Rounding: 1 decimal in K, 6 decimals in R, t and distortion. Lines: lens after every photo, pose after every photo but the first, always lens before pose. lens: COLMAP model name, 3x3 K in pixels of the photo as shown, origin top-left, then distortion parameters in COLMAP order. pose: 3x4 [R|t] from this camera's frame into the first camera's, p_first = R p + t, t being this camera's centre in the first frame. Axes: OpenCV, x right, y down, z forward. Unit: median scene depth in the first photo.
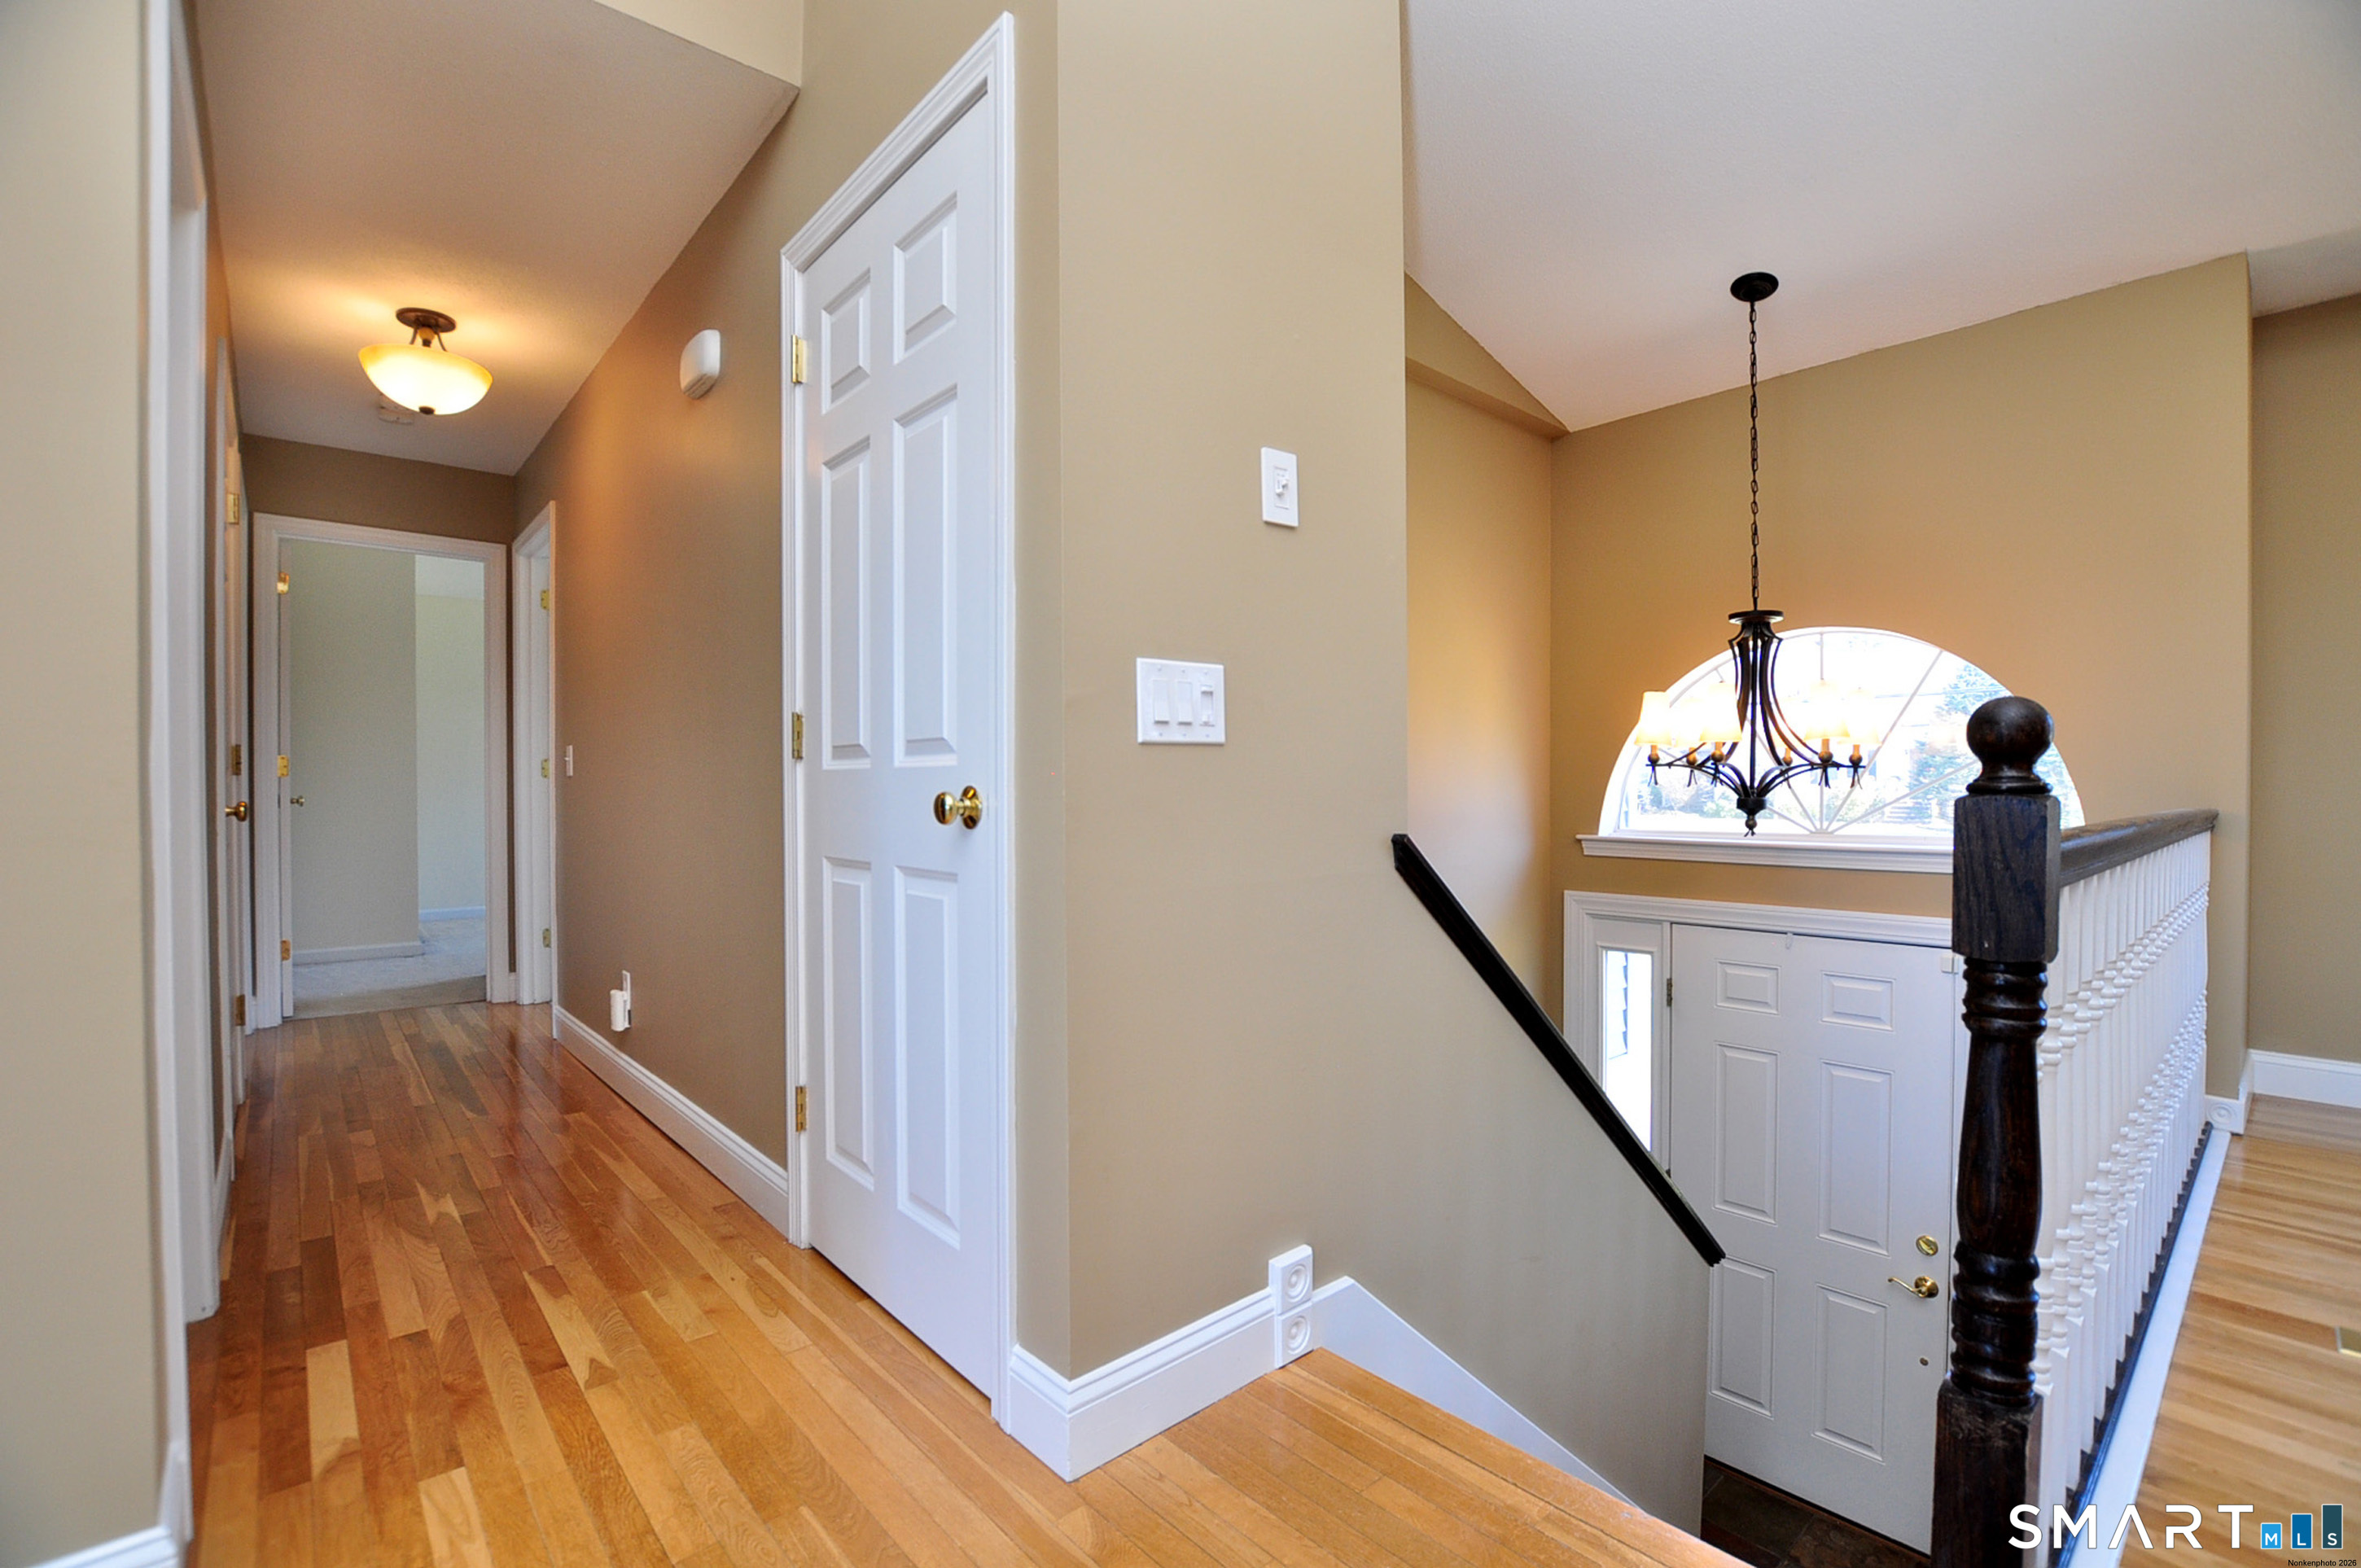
lens RADIAL K [[1038.8, 0, 1178.5], [0, 1038.8, 792.8], [0, 0, 1]] dist [-0.031577, 0.000800]
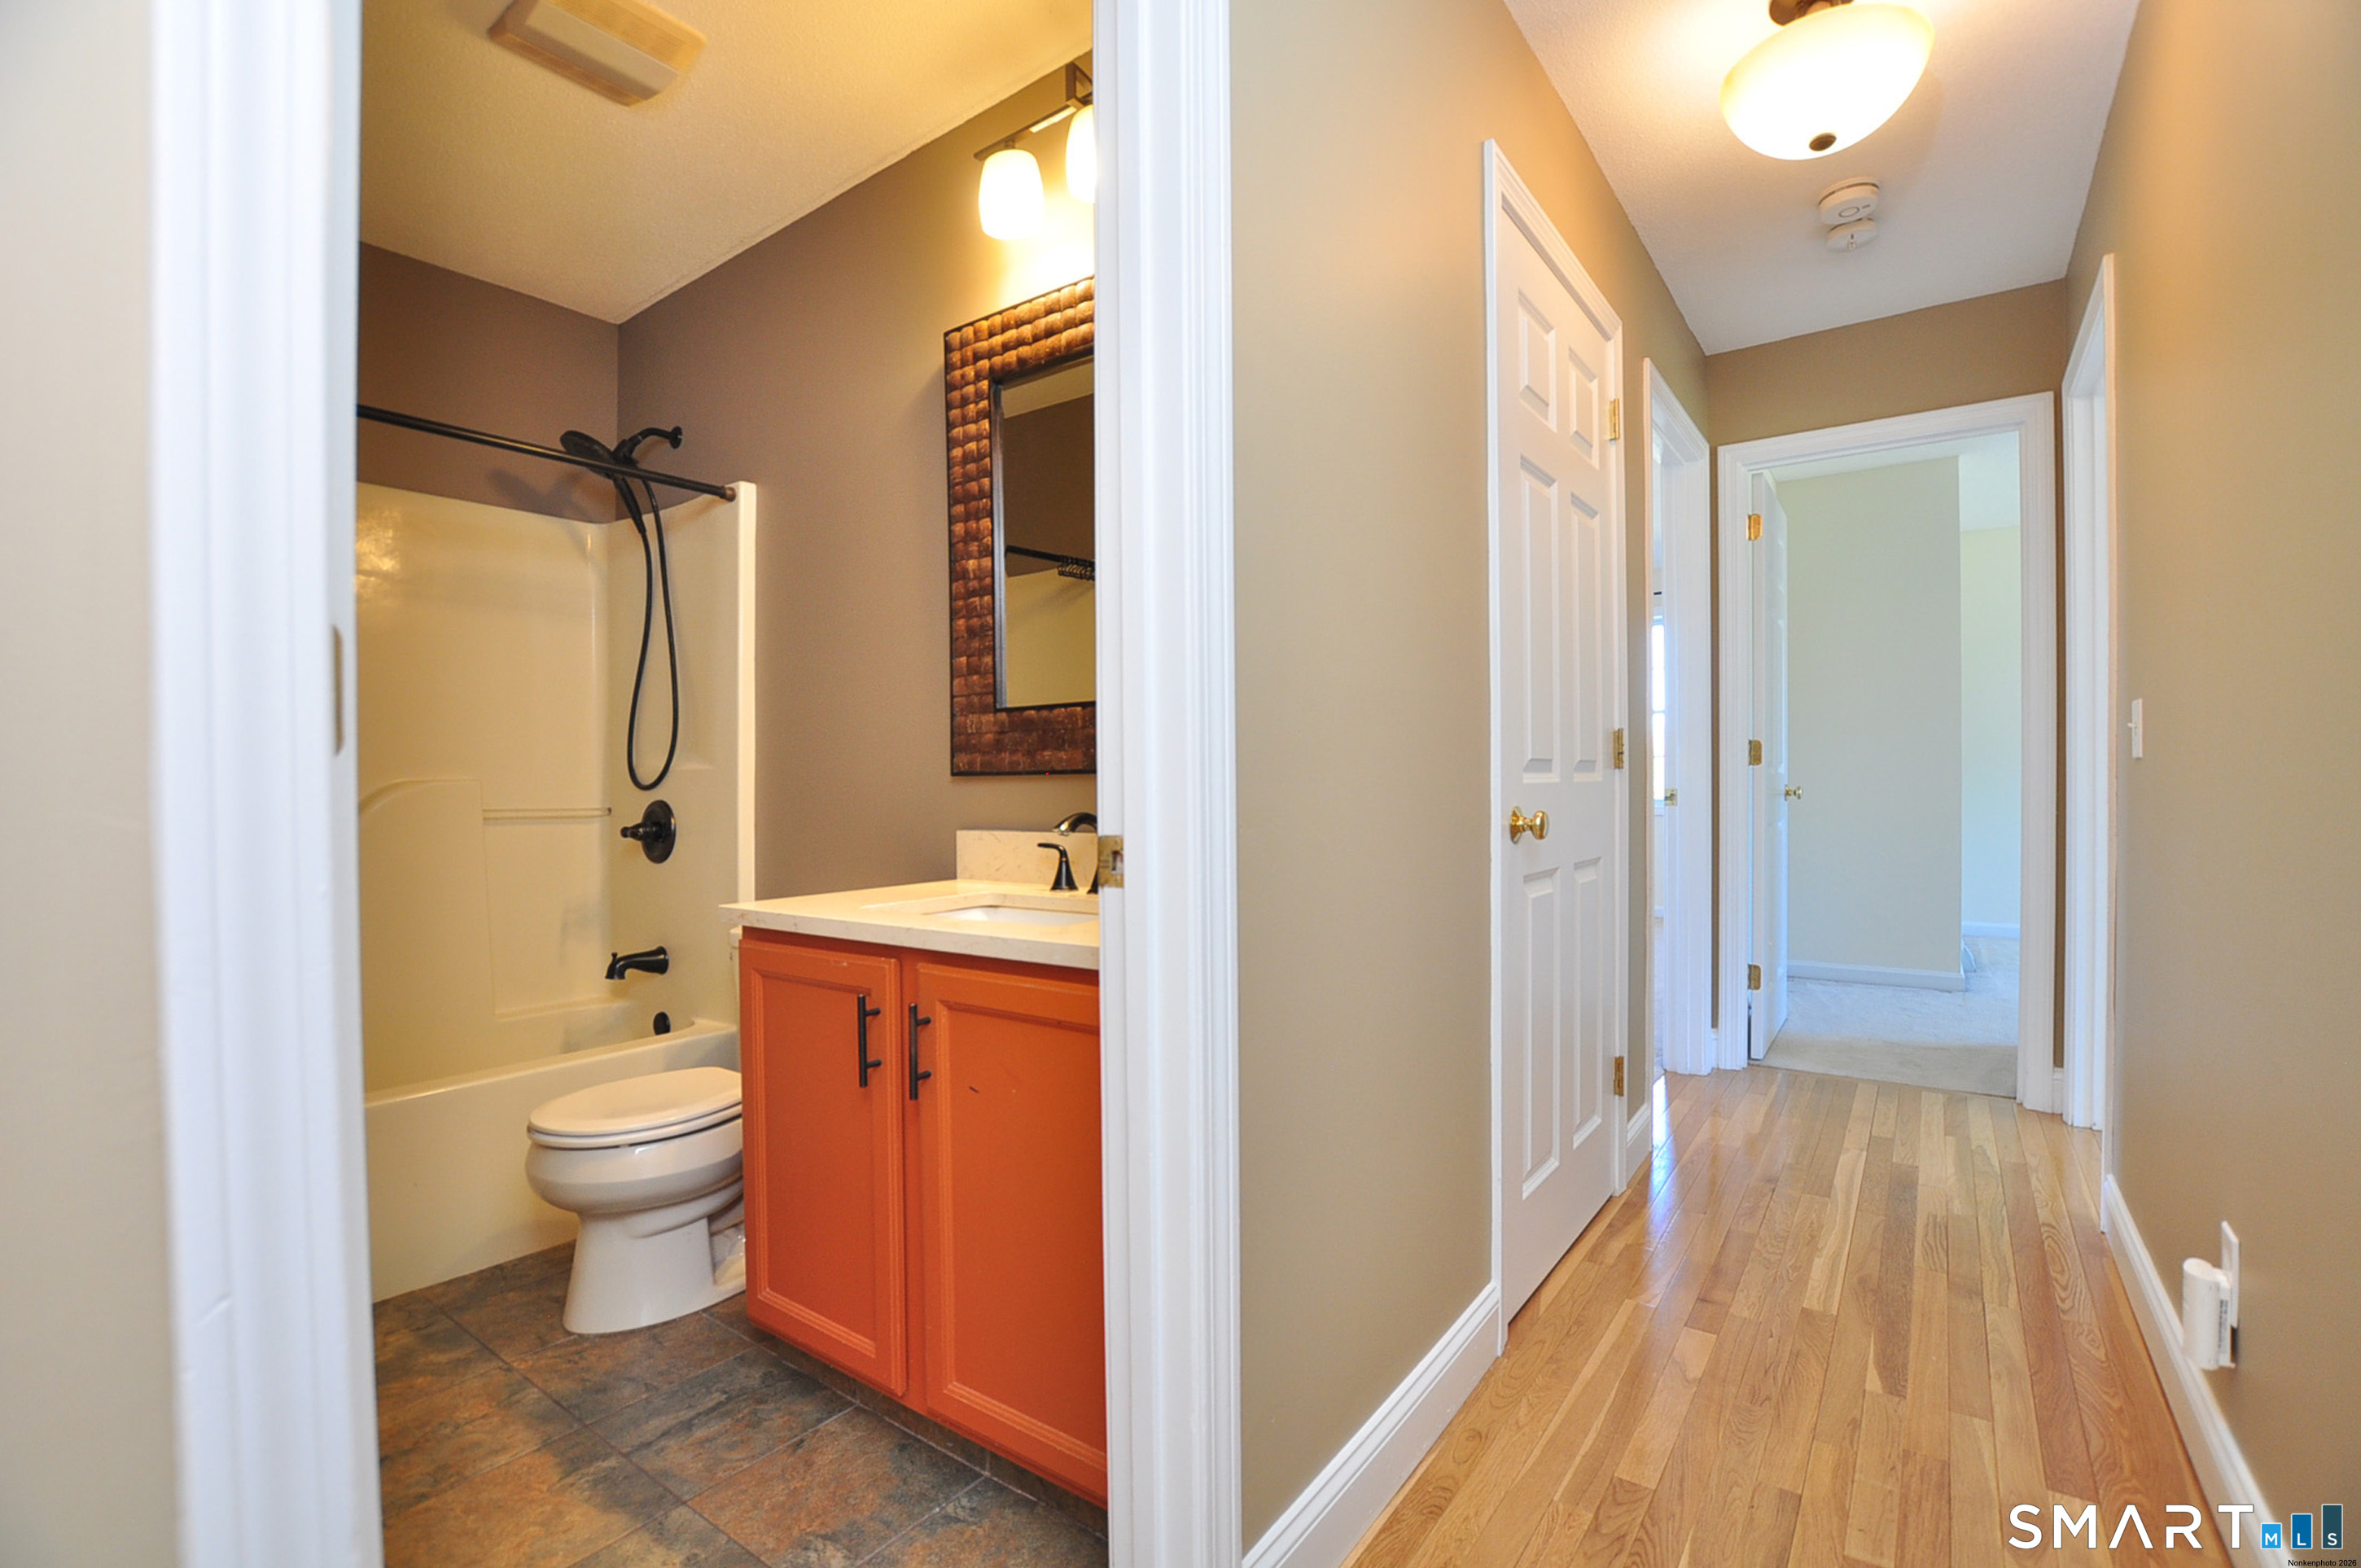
lens RADIAL K [[1038.8, 0, 1173.7], [0, 1038.8, 808.2], [0, 0, 1]] dist [-0.031577, 0.000800]
pose [[0.212545, 0.024304, -0.976849, -0.275007], [0.013756, 0.999517, 0.027861, -0.015890], [0.977055, -0.019360, 0.212108, 0.578937]]
